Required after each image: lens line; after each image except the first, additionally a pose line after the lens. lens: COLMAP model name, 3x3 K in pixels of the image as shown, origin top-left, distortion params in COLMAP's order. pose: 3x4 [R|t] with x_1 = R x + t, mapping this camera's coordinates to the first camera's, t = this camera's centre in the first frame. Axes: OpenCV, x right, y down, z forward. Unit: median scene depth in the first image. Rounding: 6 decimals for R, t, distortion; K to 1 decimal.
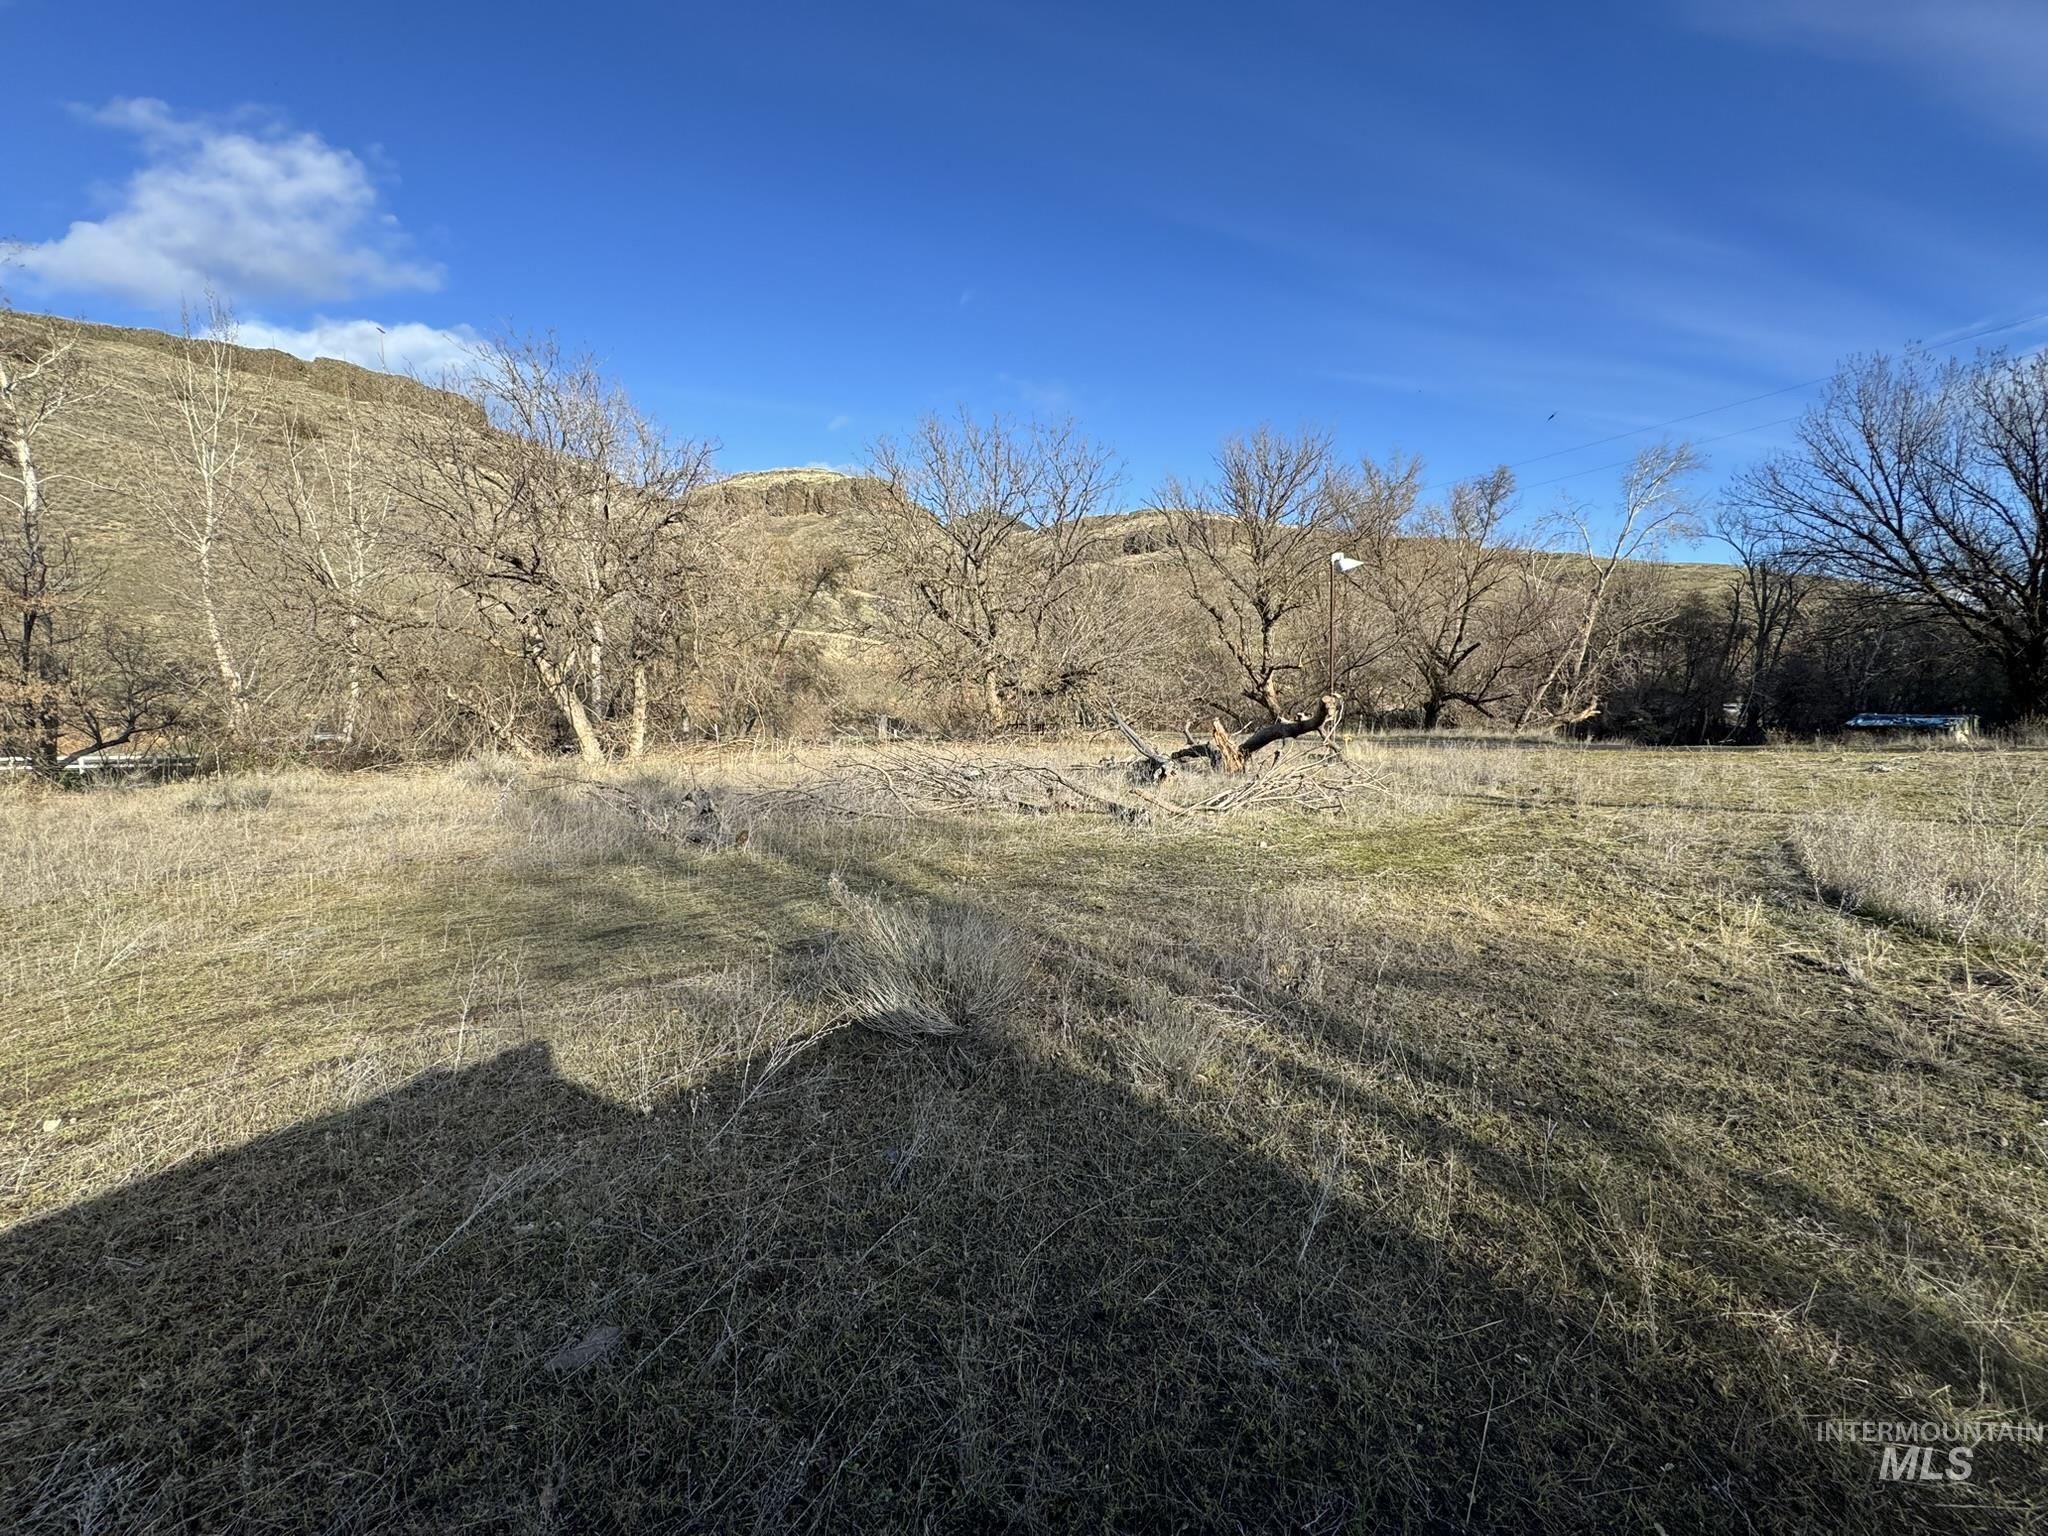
lens RADIAL K [[820.6, 0, 1017.2], [0, 820.6, 766.8], [0, 0, 1]] dist [-0.003233, 0.000638]
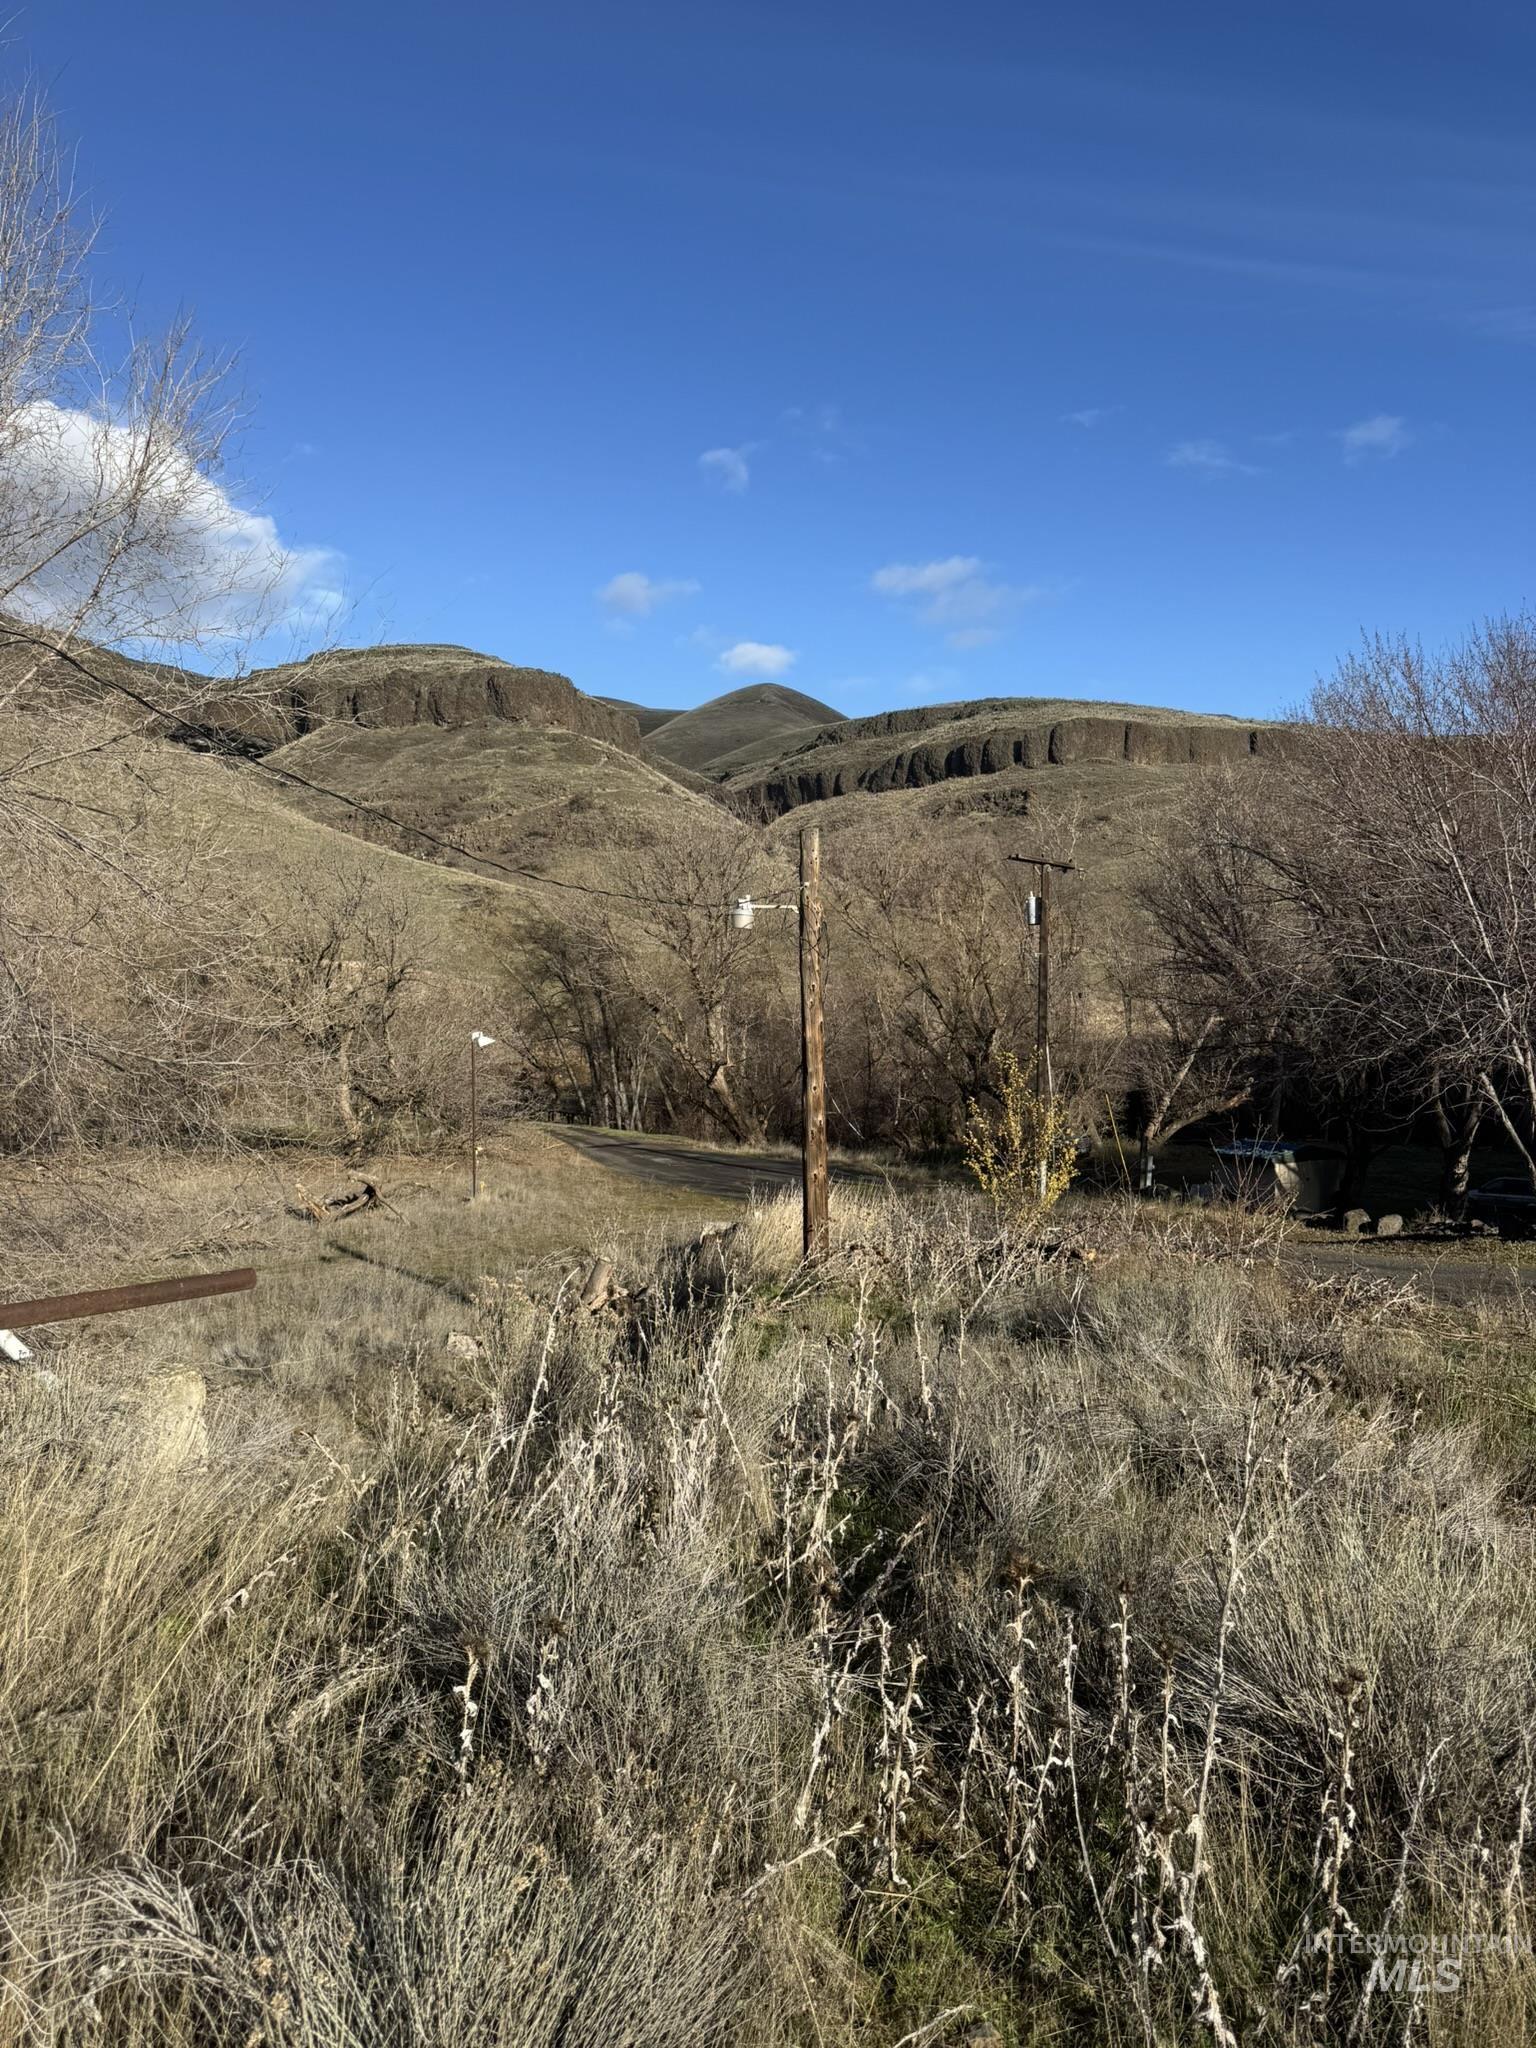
lens RADIAL K [[1430.4, 0, 766.1], [0, 1430.4, 1021.4], [0, 0, 1]] dist [0.184211, -0.390842]
pose [[0.998475, 0.004502, -0.055020, 0.078161], [-0.007891, 0.998073, -0.061541, -0.012284], [0.054637, 0.061882, 0.996587, -0.092794]]
